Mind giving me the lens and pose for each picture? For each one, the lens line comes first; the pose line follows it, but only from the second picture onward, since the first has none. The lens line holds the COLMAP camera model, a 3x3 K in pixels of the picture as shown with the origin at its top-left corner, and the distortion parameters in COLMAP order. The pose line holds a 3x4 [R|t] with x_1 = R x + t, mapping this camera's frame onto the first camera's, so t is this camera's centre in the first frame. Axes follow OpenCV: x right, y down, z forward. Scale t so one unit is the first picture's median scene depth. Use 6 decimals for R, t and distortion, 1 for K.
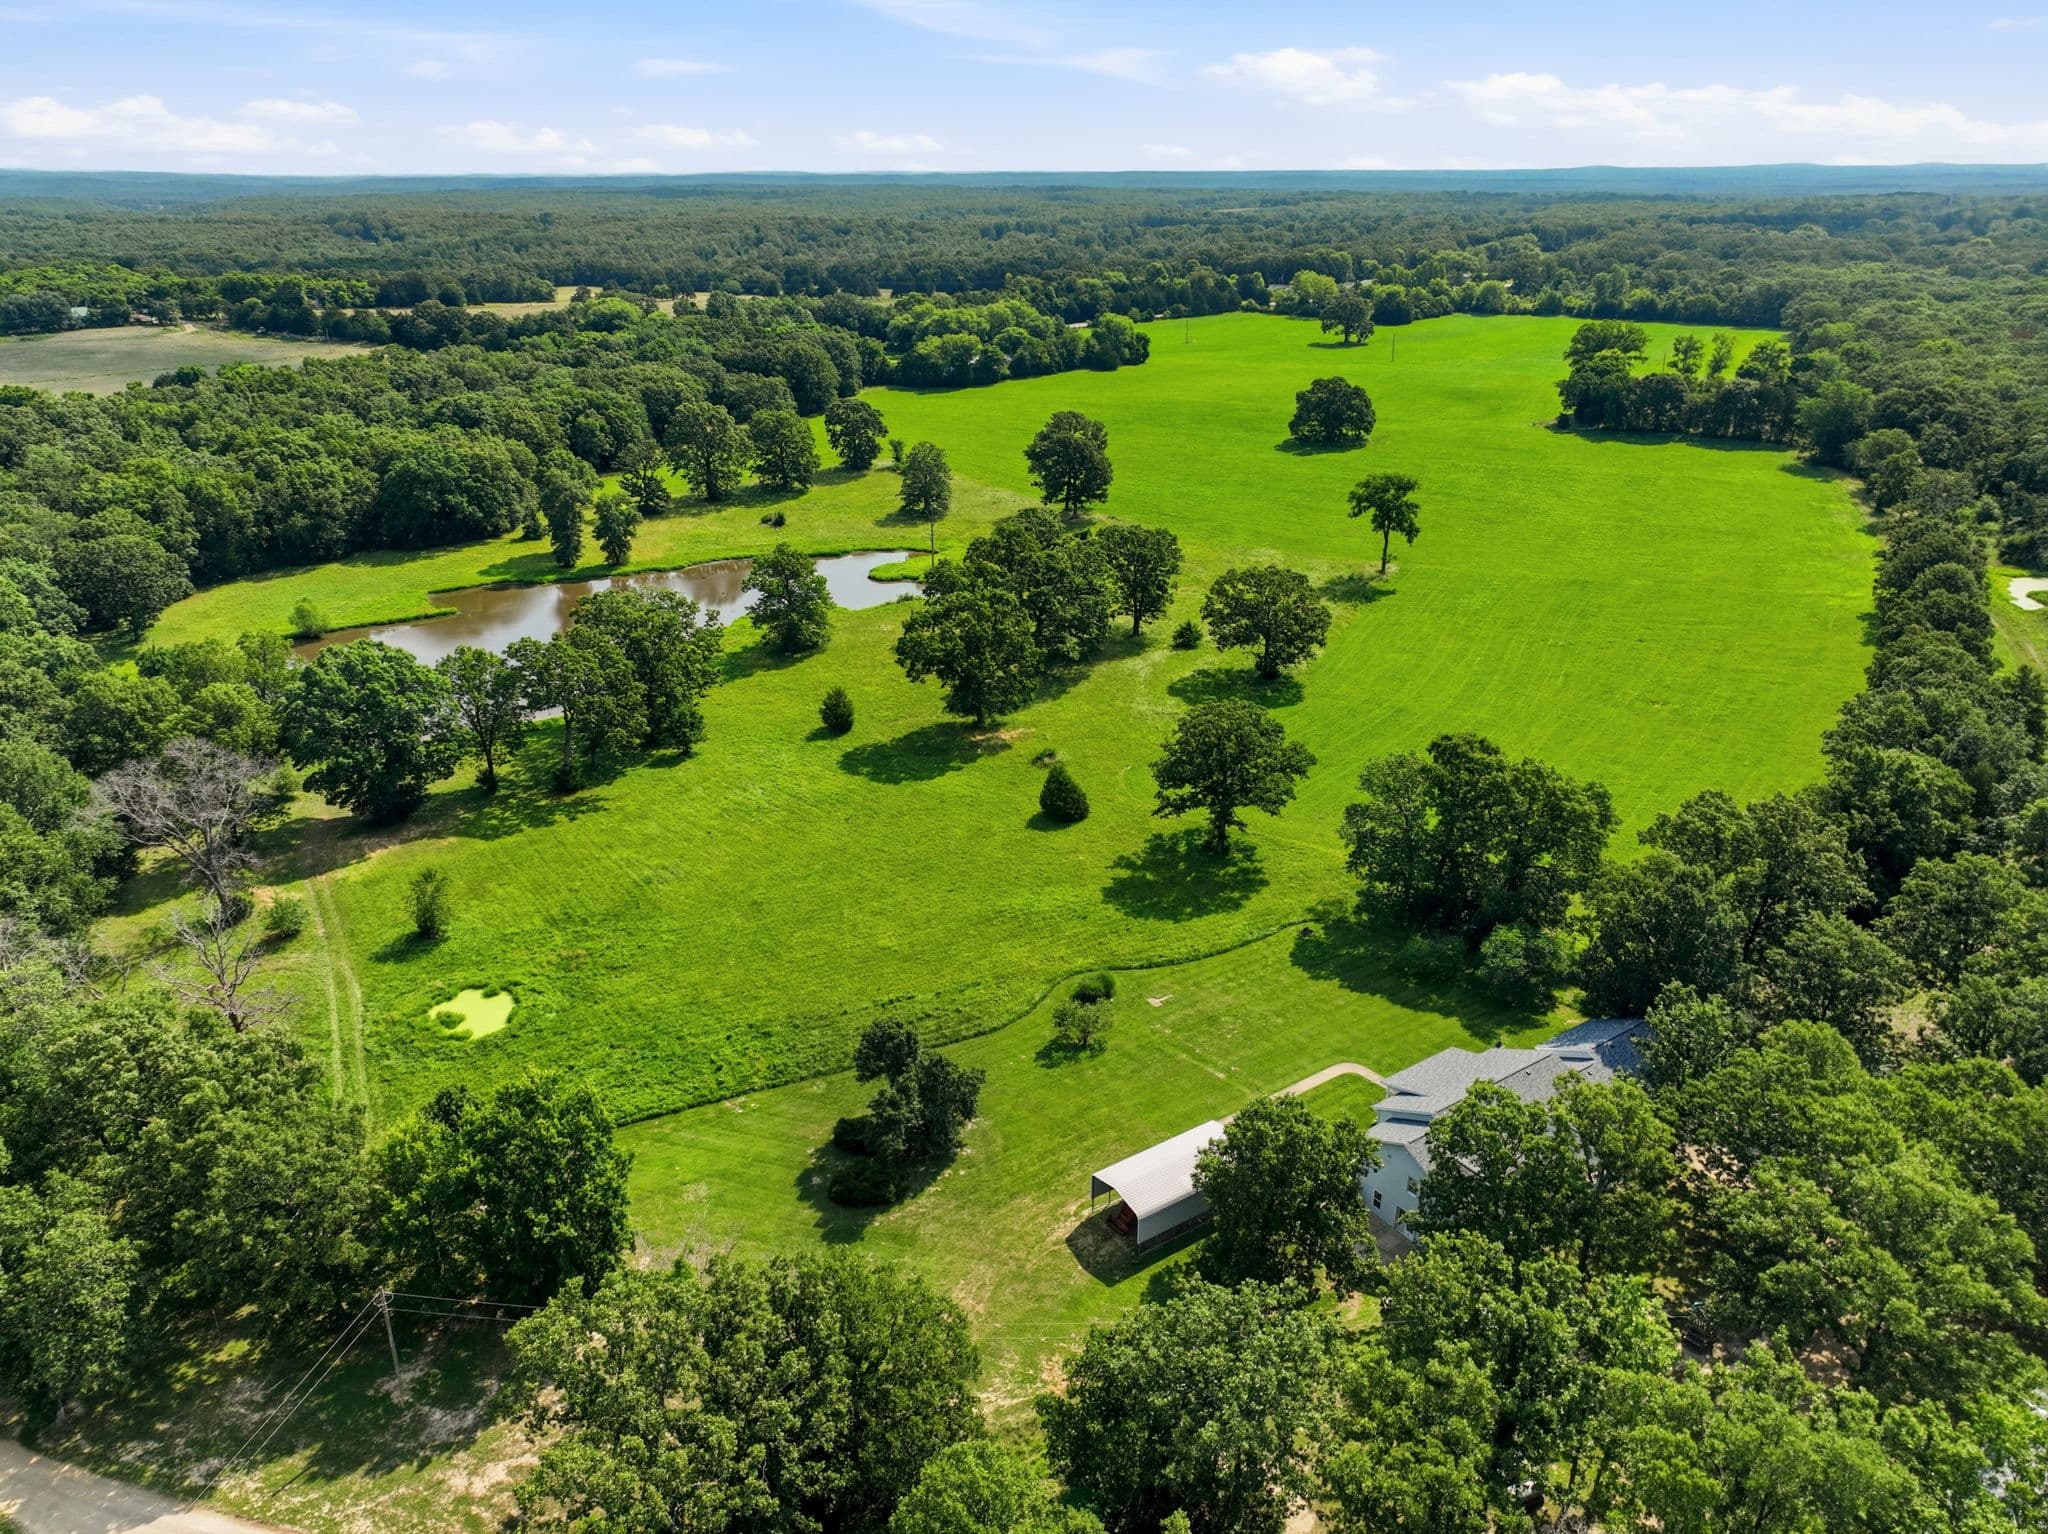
lens RADIAL K [[1453.4, 0, 1024.0], [0, 1453.4, 767.0], [0, 0, 1]] dist [-0.002980, 0.023837]
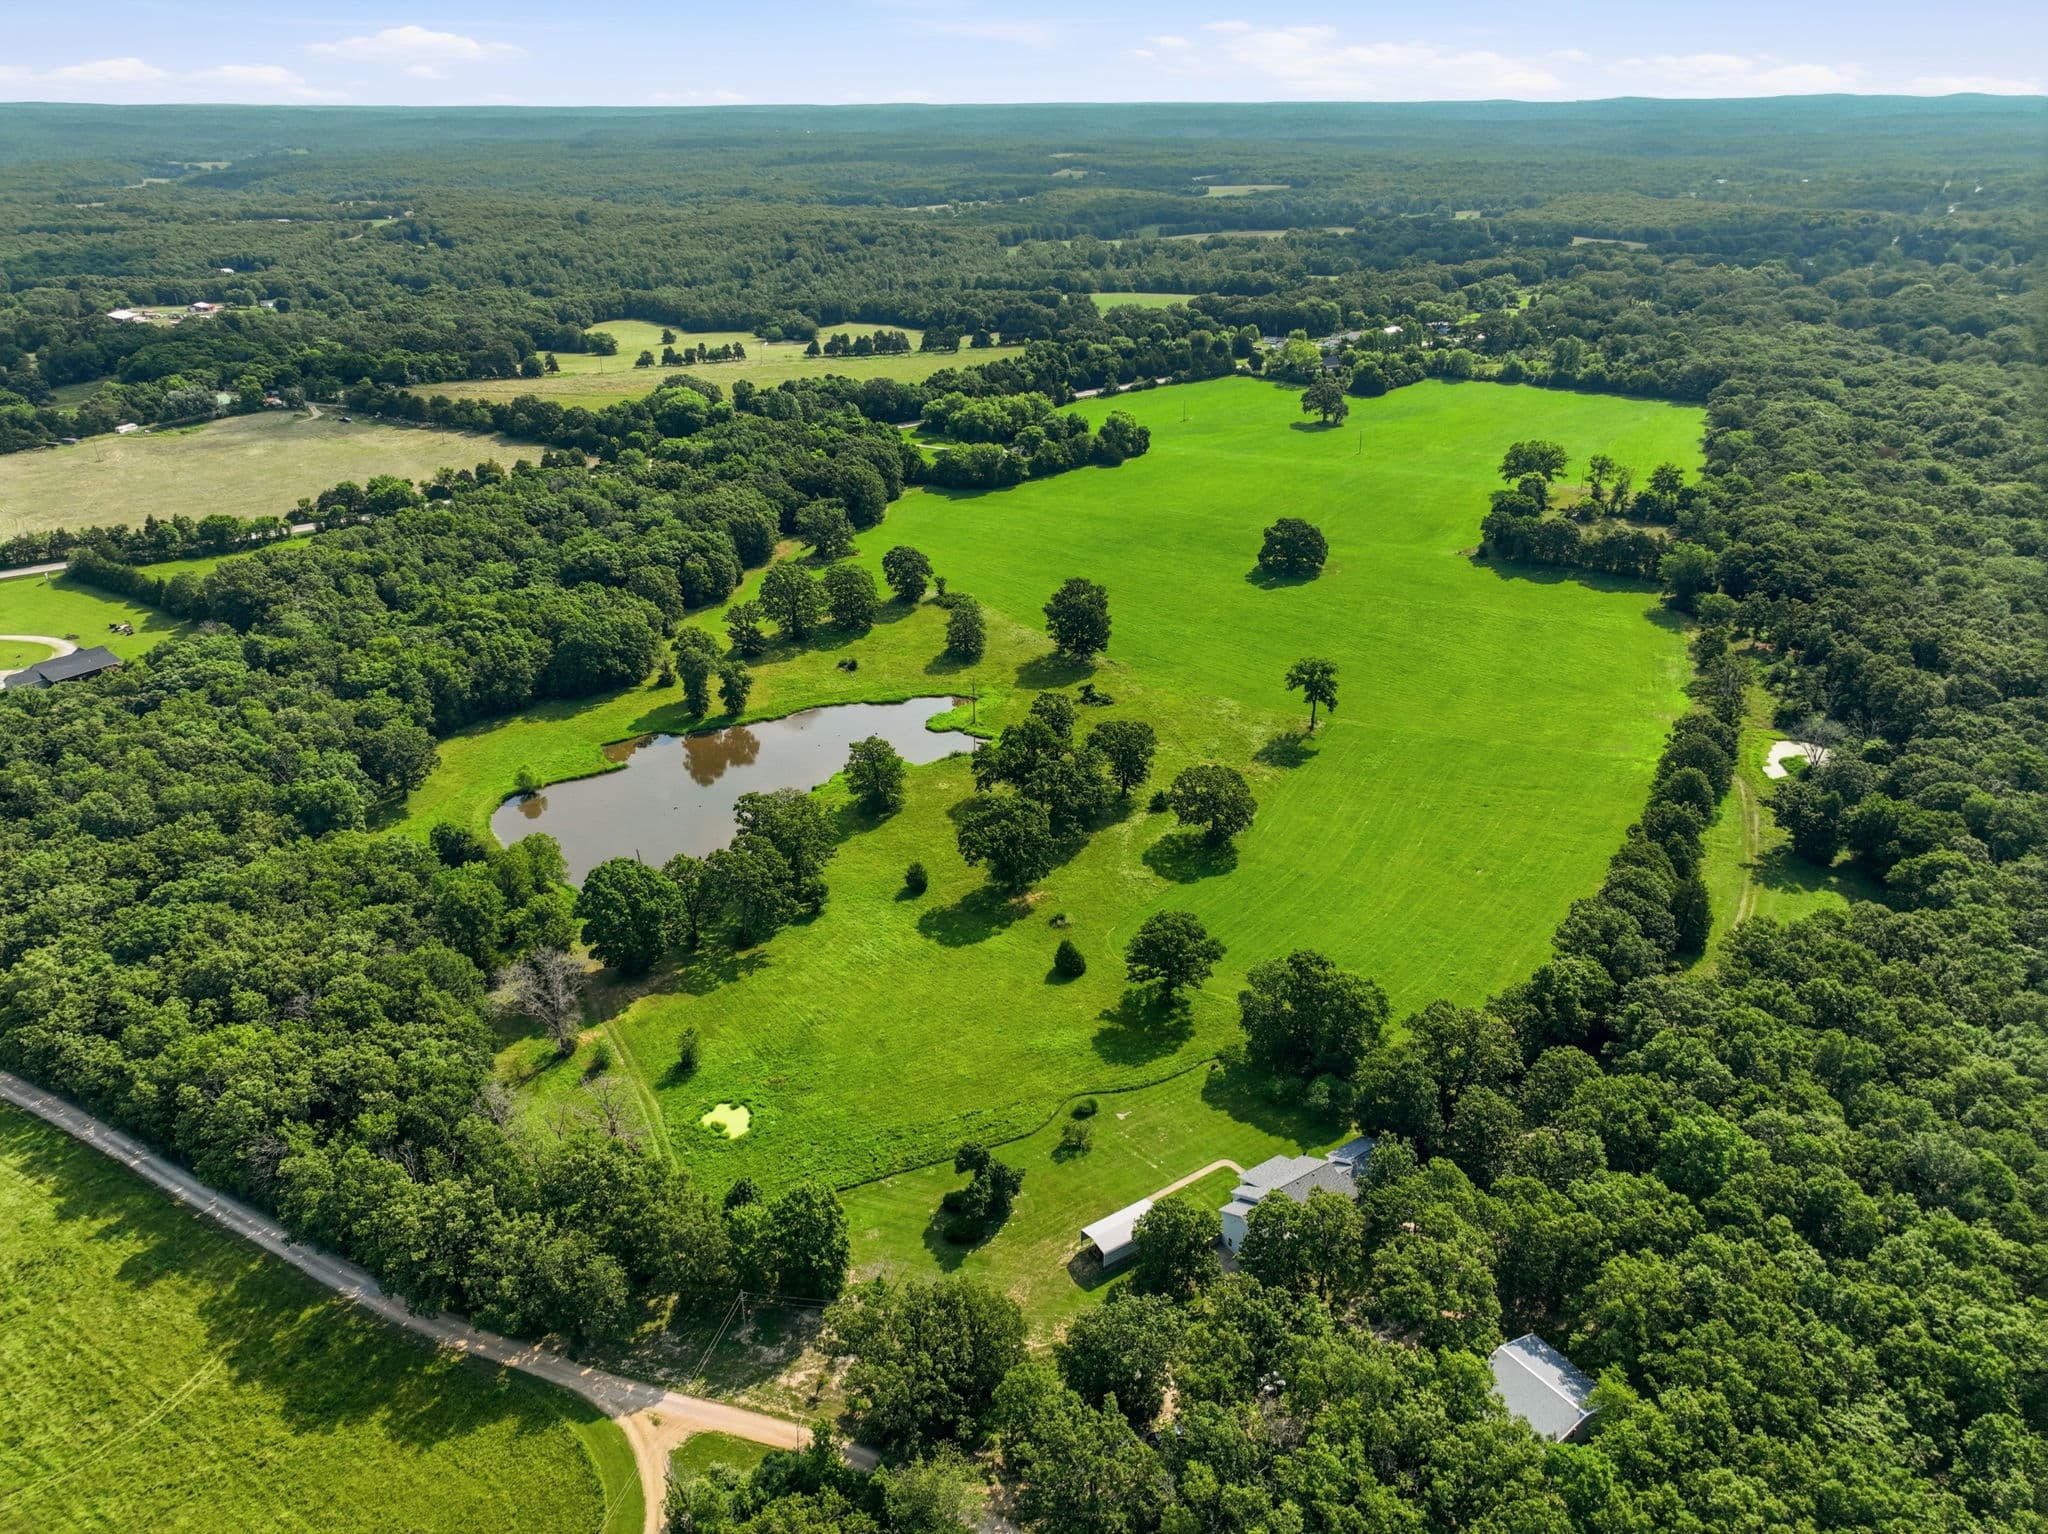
lens RADIAL K [[1463.9, 0, 1024.0], [0, 1463.9, 767.0], [0, 0, 1]] dist [0.004126, 0.007781]
pose [[0.999957, 0.002770, -0.008870, -0.006074], [-0.002373, 0.999010, 0.044434, -0.184091], [0.008985, -0.044411, 0.998973, -0.402979]]
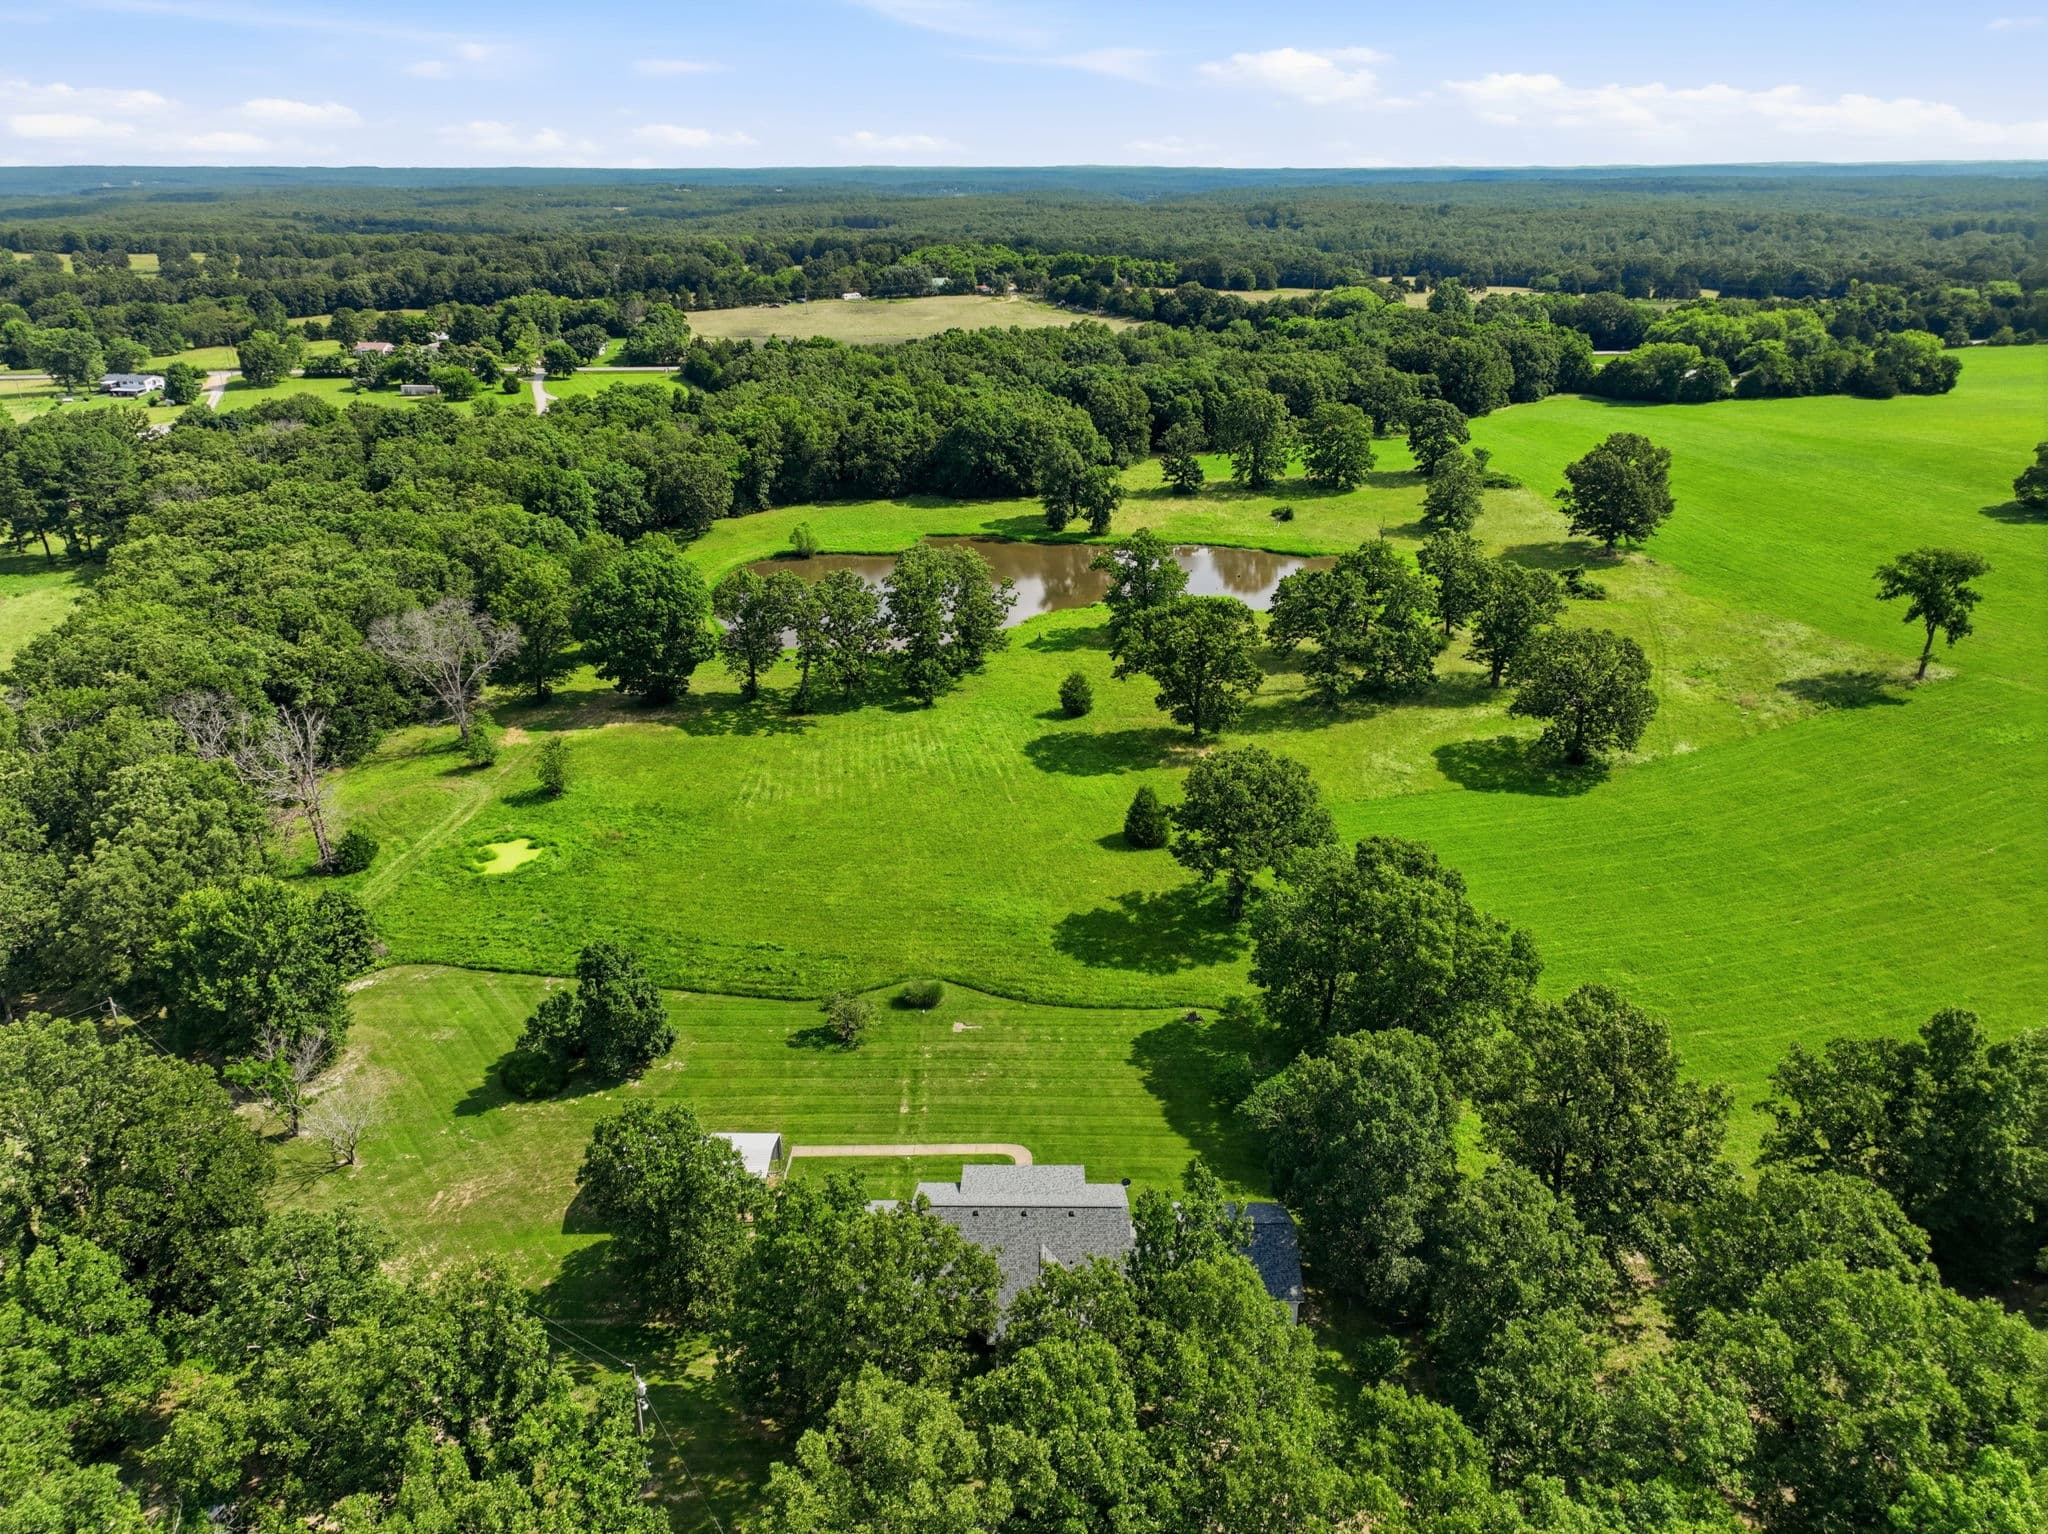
lens RADIAL K [[1506.8, 0, 1017.5], [0, 1506.8, 660.6], [0, 0, 1]] dist [-0.004774, 0.031276]
pose [[0.816534, 0.179537, -0.548670, 0.341031], [-0.217309, 0.976095, -0.004000, -0.041664], [0.534836, 0.122497, 0.836030, 0.096620]]
